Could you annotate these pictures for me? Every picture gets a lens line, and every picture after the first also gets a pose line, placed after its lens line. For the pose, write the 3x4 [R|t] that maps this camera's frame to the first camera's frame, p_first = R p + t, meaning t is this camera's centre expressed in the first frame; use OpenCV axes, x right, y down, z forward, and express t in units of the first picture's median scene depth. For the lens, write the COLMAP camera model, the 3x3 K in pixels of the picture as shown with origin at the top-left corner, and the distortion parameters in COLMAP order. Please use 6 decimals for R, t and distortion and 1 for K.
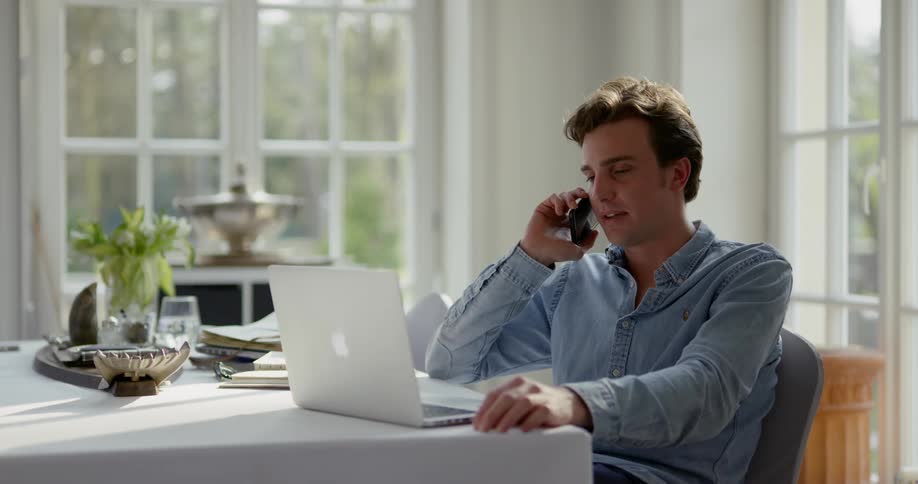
lens RADIAL K [[1556.6, 0, 459.0], [0, 1556.6, 242.0], [0, 0, 1]] dist [0.024166, 0.208902]
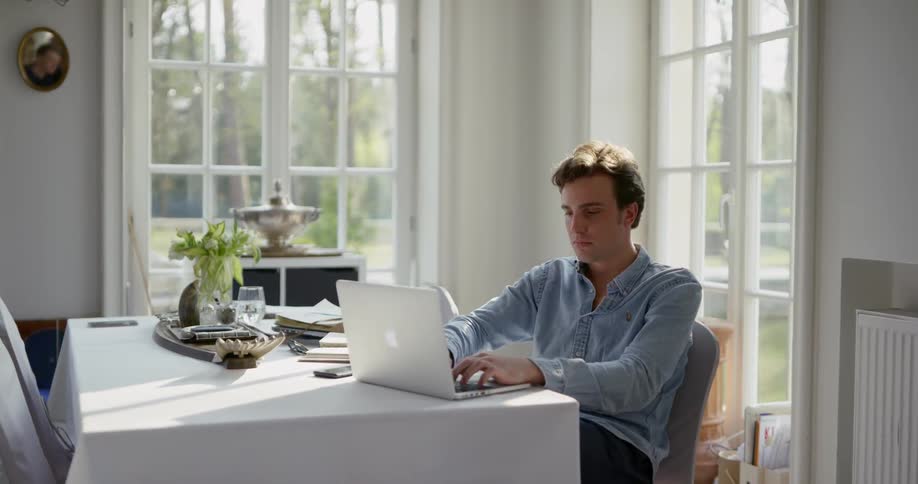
lens RADIAL K [[1082.5, 0, 459.0], [0, 1082.5, 242.0], [0, 0, 1]] dist [-0.002394, 0.008027]
pose [[0.997798, 0.008899, 0.065724, -0.057620], [-0.010306, 0.999724, 0.021106, -0.027979], [-0.065518, -0.021737, 0.997615, 0.013604]]
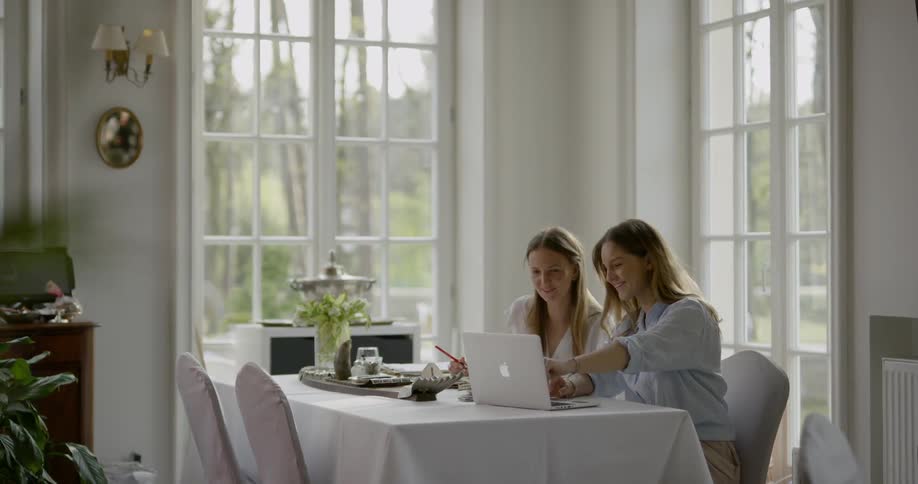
lens RADIAL K [[1556.6, 0, 459.0], [0, 1556.6, 242.0], [0, 0, 1]] dist [0.024166, 0.208902]
pose [[0.991313, 0.001835, 0.131508, -0.308302], [0.001857, 0.999608, -0.027946, -0.029729], [-0.131508, 0.027947, 0.990921, -0.643429]]
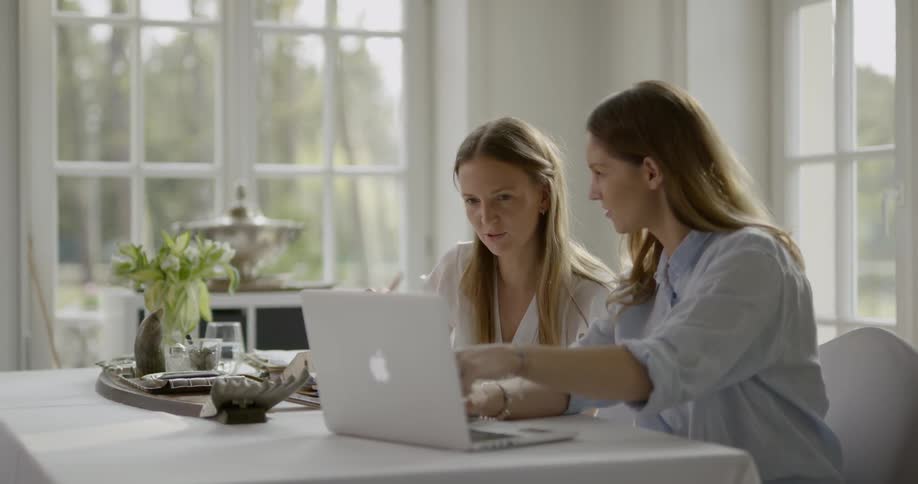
lens RADIAL K [[1556.6, 0, 459.0], [0, 1556.6, 242.0], [0, 0, 1]] dist [0.024166, 0.208902]
pose [[0.997191, -0.001368, 0.074882, -0.109816], [0.002481, 0.999888, -0.014771, -0.000623], [-0.074853, 0.014915, 0.997083, 0.007710]]
